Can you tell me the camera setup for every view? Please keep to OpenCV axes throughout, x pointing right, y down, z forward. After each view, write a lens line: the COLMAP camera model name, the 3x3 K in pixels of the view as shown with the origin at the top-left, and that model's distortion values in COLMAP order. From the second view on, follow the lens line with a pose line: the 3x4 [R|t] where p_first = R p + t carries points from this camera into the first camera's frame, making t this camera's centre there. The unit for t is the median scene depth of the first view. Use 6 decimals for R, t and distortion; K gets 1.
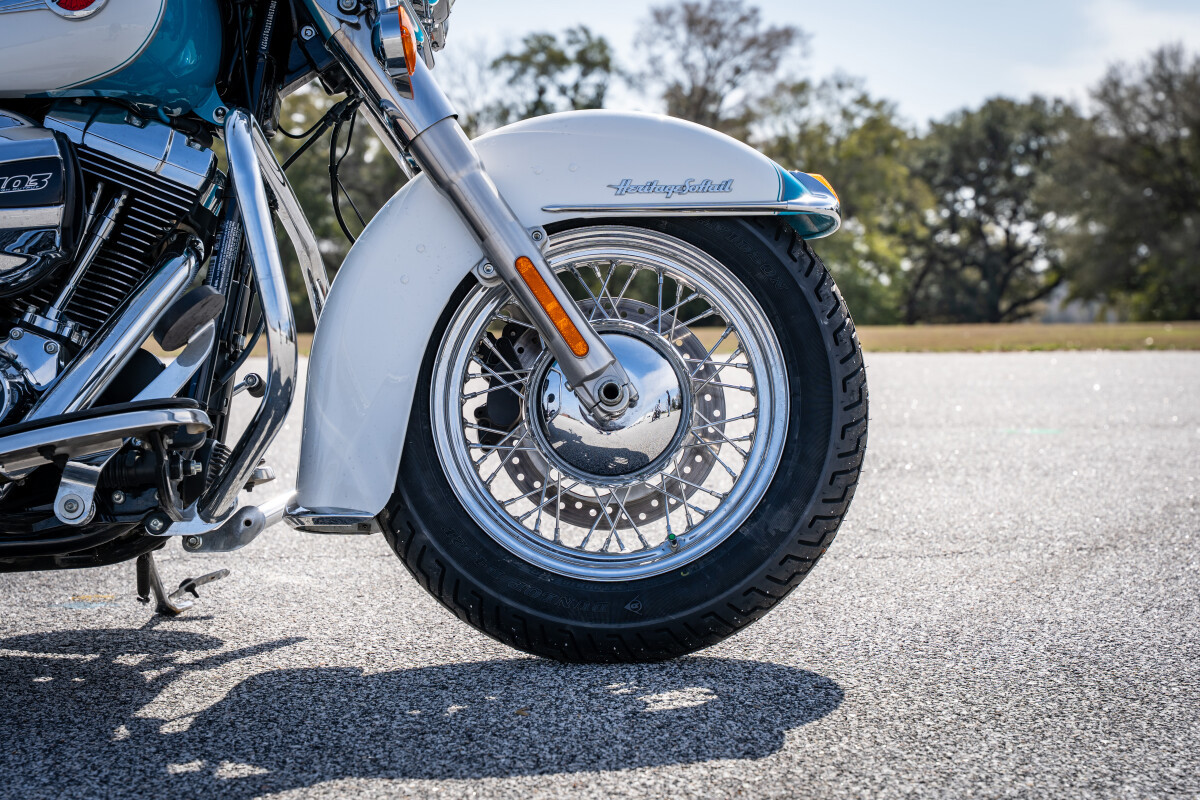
lens RADIAL K [[2094.6, 0, 594.3], [0, 2094.6, 406.1], [0, 0, 1]] dist [0.026539, 0.000000]
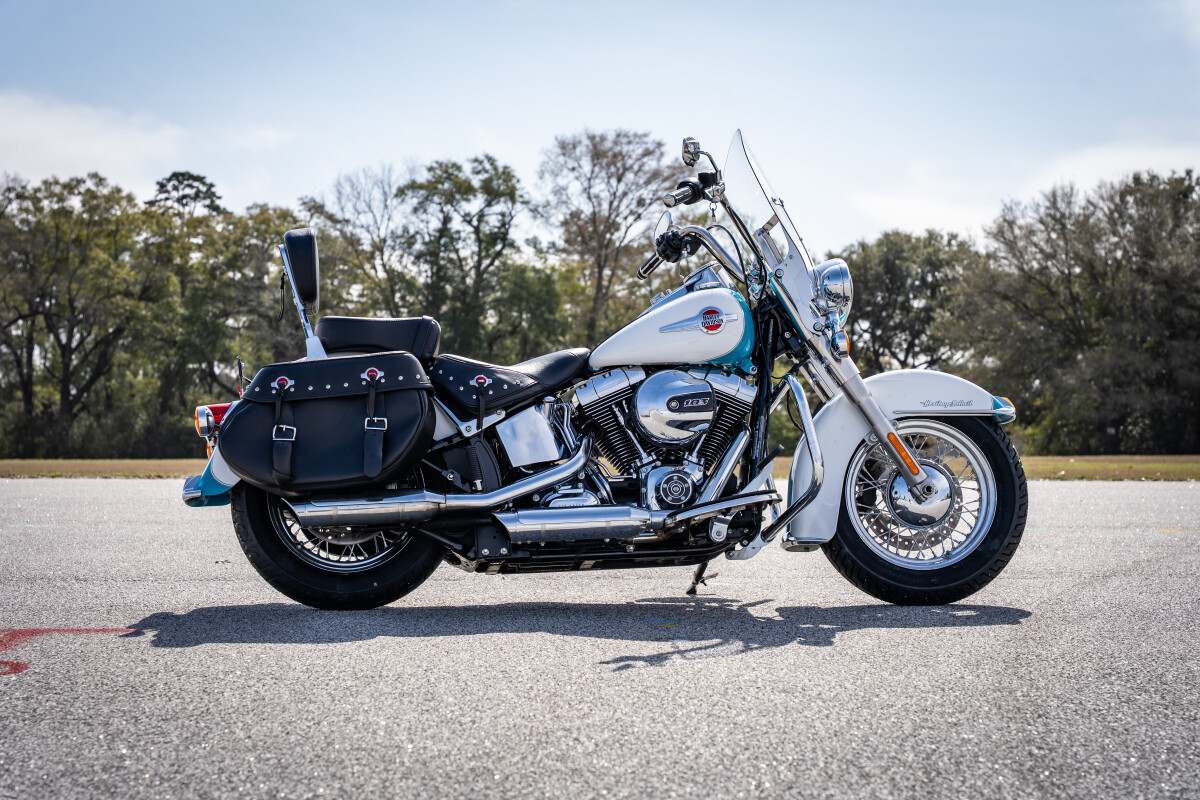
lens RADIAL K [[2152.9, 0, 602.2], [0, 2152.9, 401.5], [0, 0, 1]] dist [0.032830, 0.000000]
pose [[0.998215, 0.010560, 0.058774, -0.481823], [-0.006892, 0.998035, -0.062271, 0.046076], [-0.059316, 0.061755, 0.996327, -1.363632]]
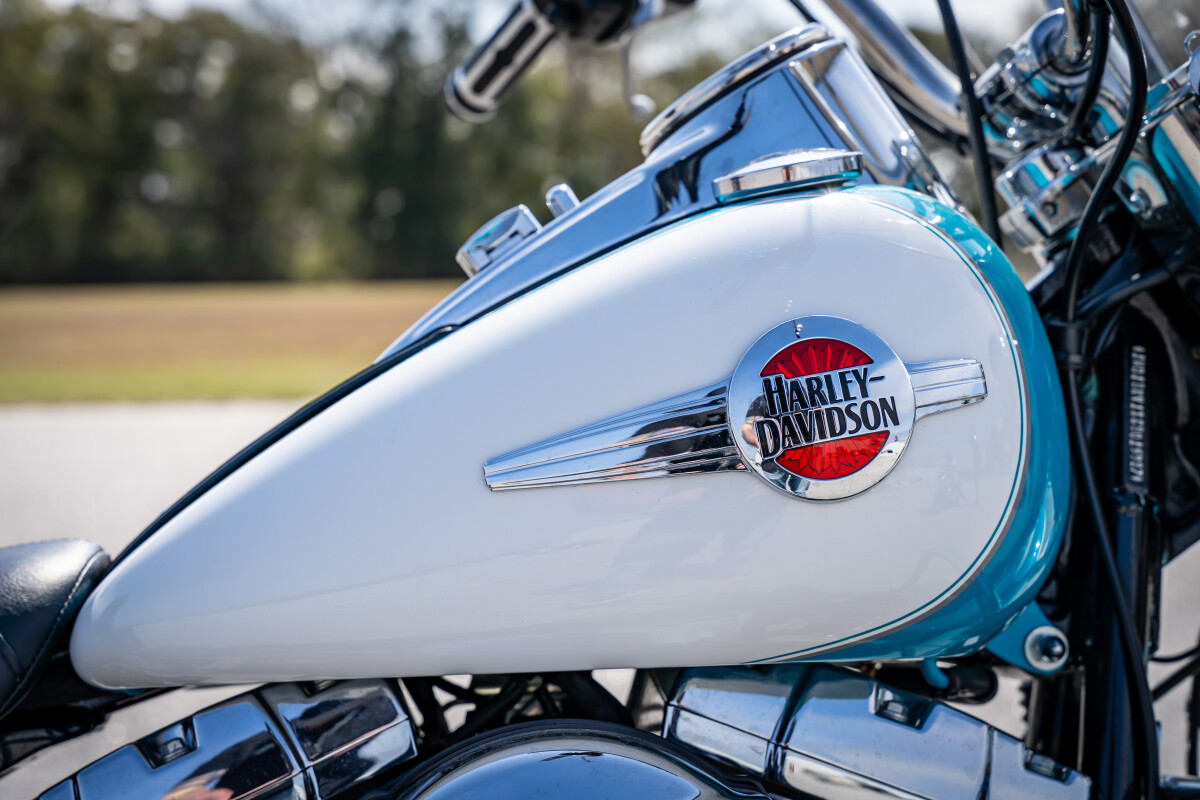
lens RADIAL K [[2317.2, 0, 607.4], [0, 2317.2, 398.4], [0, 0, 1]] dist [0.043335, 0.000000]
pose [[0.997779, -0.010049, 0.065846, -0.289776], [0.008845, 0.999789, 0.018560, -0.195102], [-0.066018, -0.017936, 0.997657, 0.550186]]
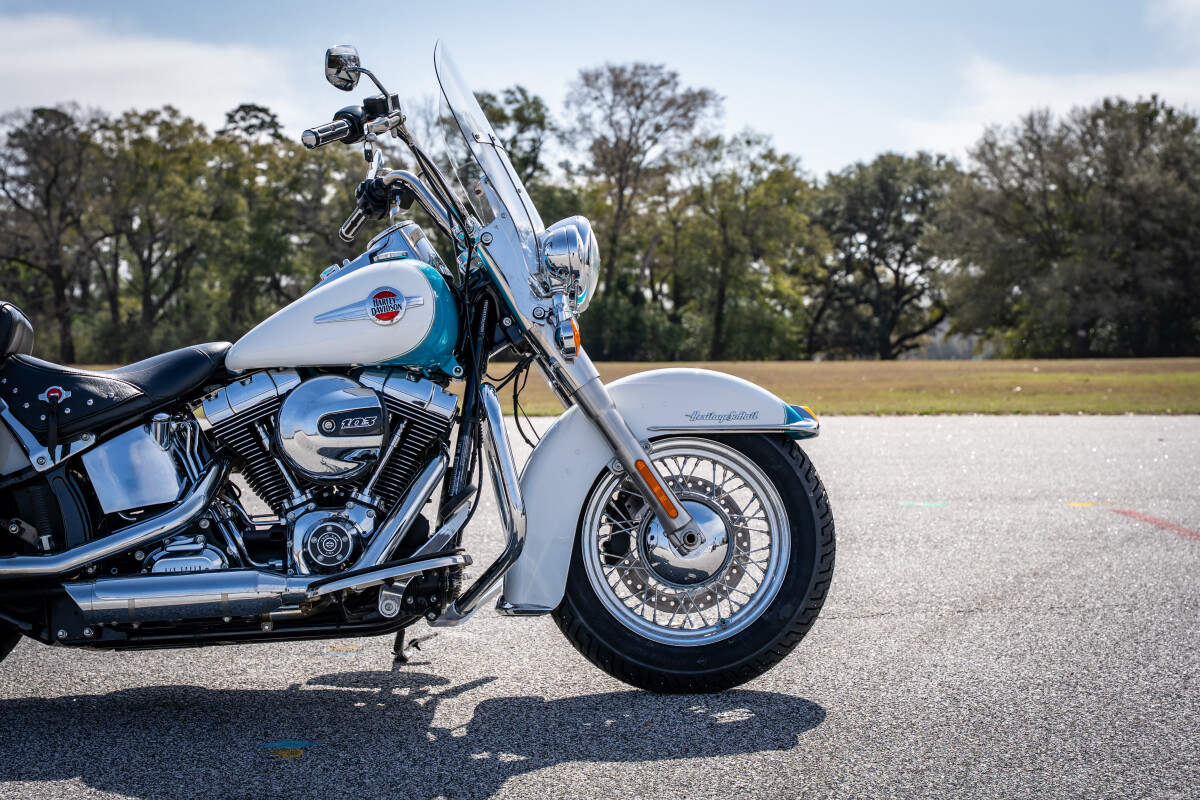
lens RADIAL K [[1896.9, 0, 594.6], [0, 1896.9, 407.3], [0, 0, 1]] dist [0.015613, 0.000000]
pose [[0.999307, 0.002958, 0.037108, -0.122620], [-0.002646, 0.999961, -0.008476, -0.095848], [-0.037131, 0.008372, 0.999275, -0.536864]]
